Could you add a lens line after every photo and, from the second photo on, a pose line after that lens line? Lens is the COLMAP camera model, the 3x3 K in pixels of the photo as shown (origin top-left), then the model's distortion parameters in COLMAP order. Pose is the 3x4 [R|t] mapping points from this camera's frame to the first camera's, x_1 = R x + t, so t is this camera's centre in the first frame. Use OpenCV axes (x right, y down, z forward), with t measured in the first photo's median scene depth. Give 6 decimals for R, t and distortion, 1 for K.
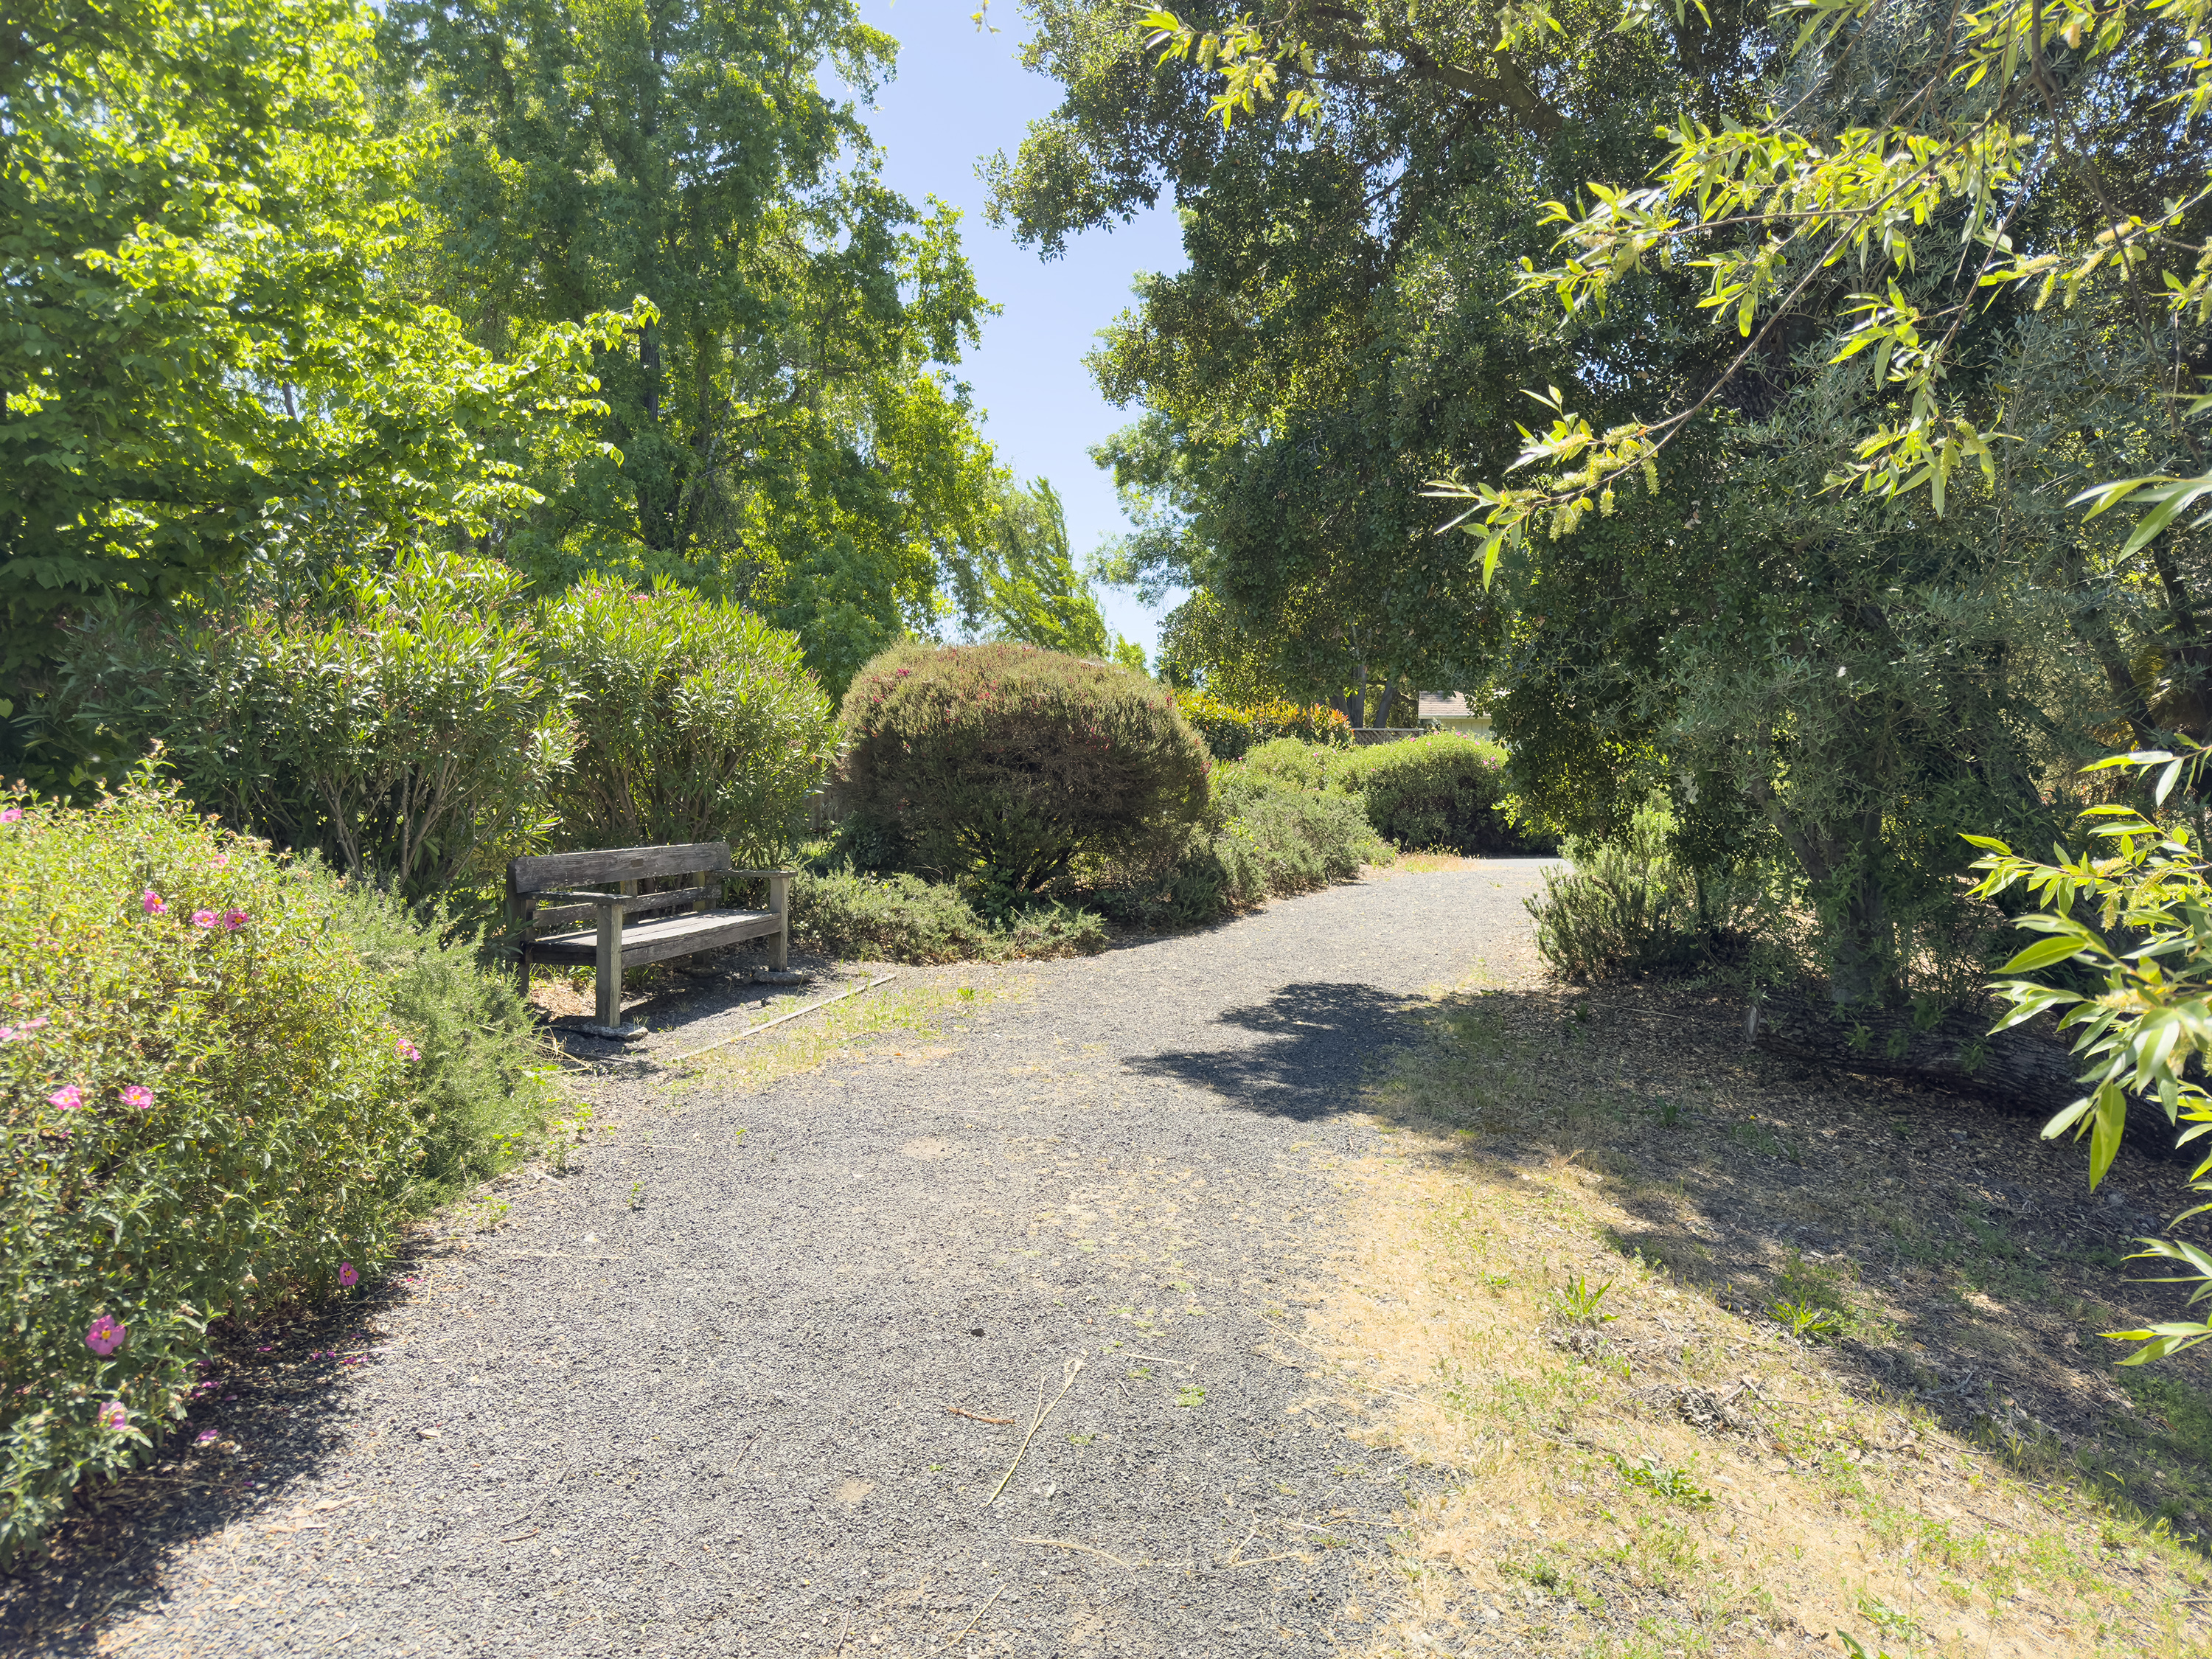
lens RADIAL K [[1569.8, 0, 1104.9], [0, 1569.8, 828.7], [0, 0, 1]] dist [0.007670, 0.006226]
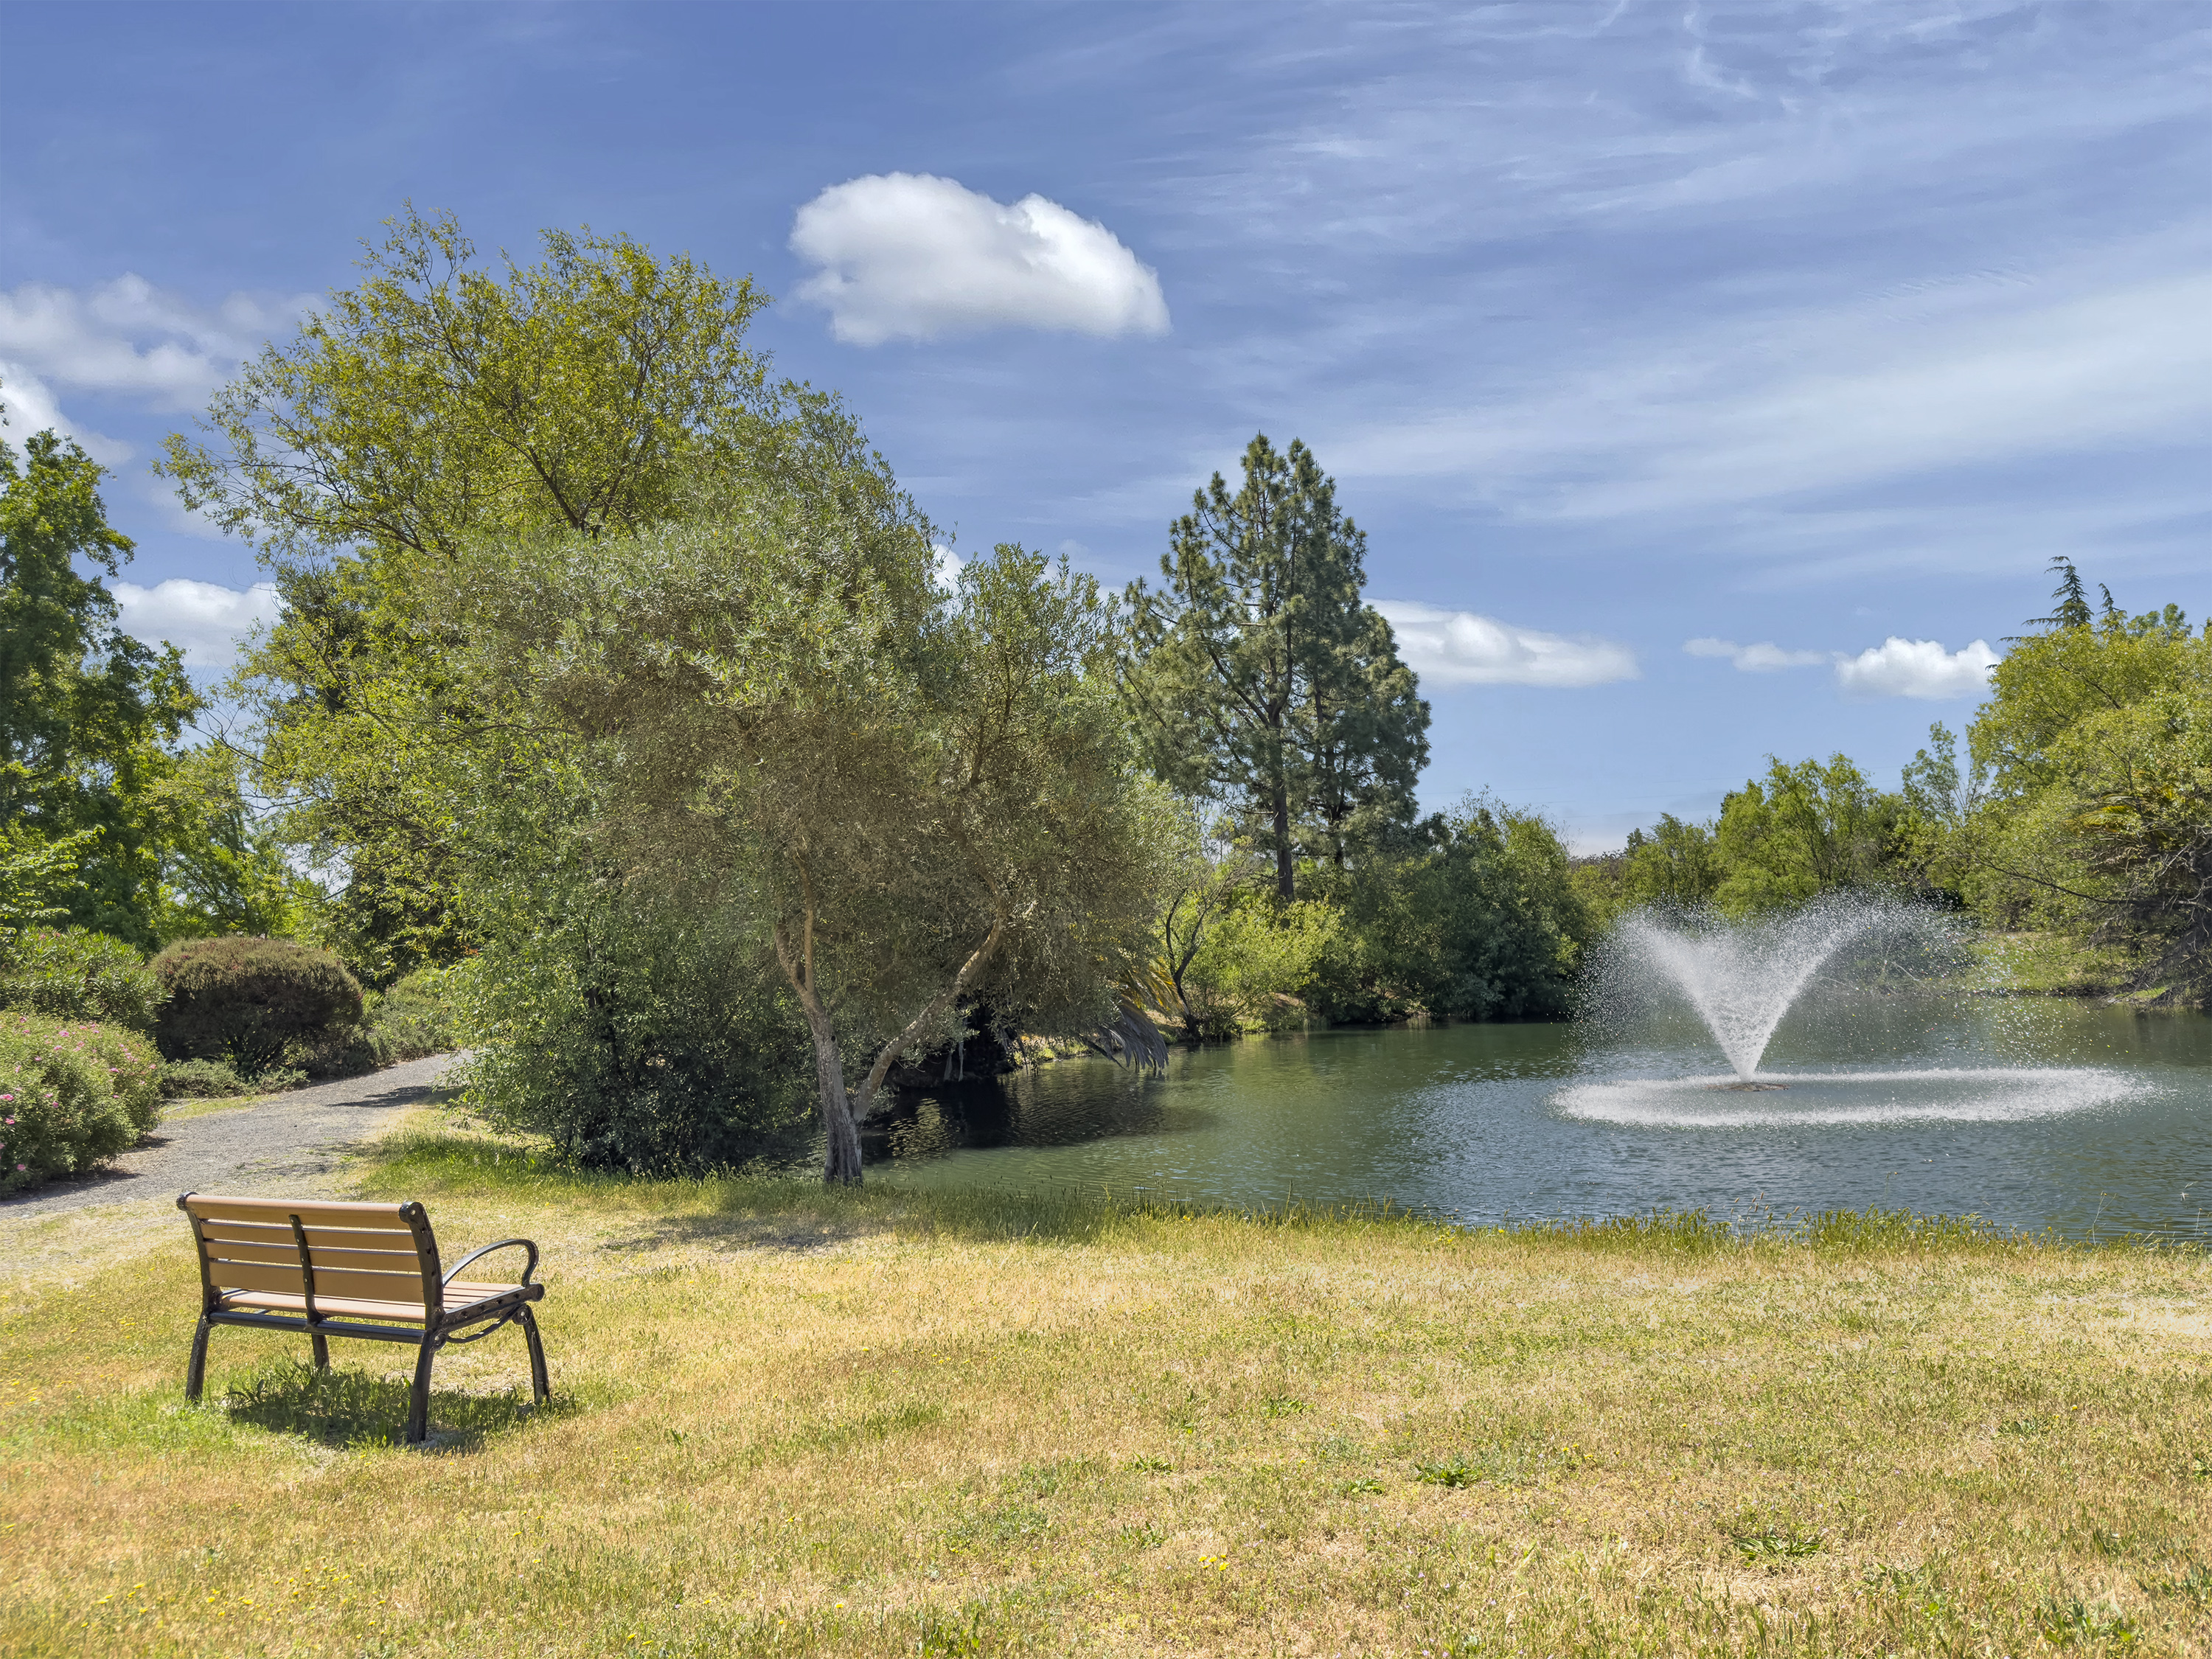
lens RADIAL K [[1569.8, 0, 1104.7], [0, 1569.8, 849.9], [0, 0, 1]] dist [0.007670, 0.006226]
pose [[0.879287, -0.016174, 0.476018, -0.049553], [0.067405, 0.993590, -0.090749, 0.020231], [-0.471499, 0.111880, 0.874741, -1.145700]]
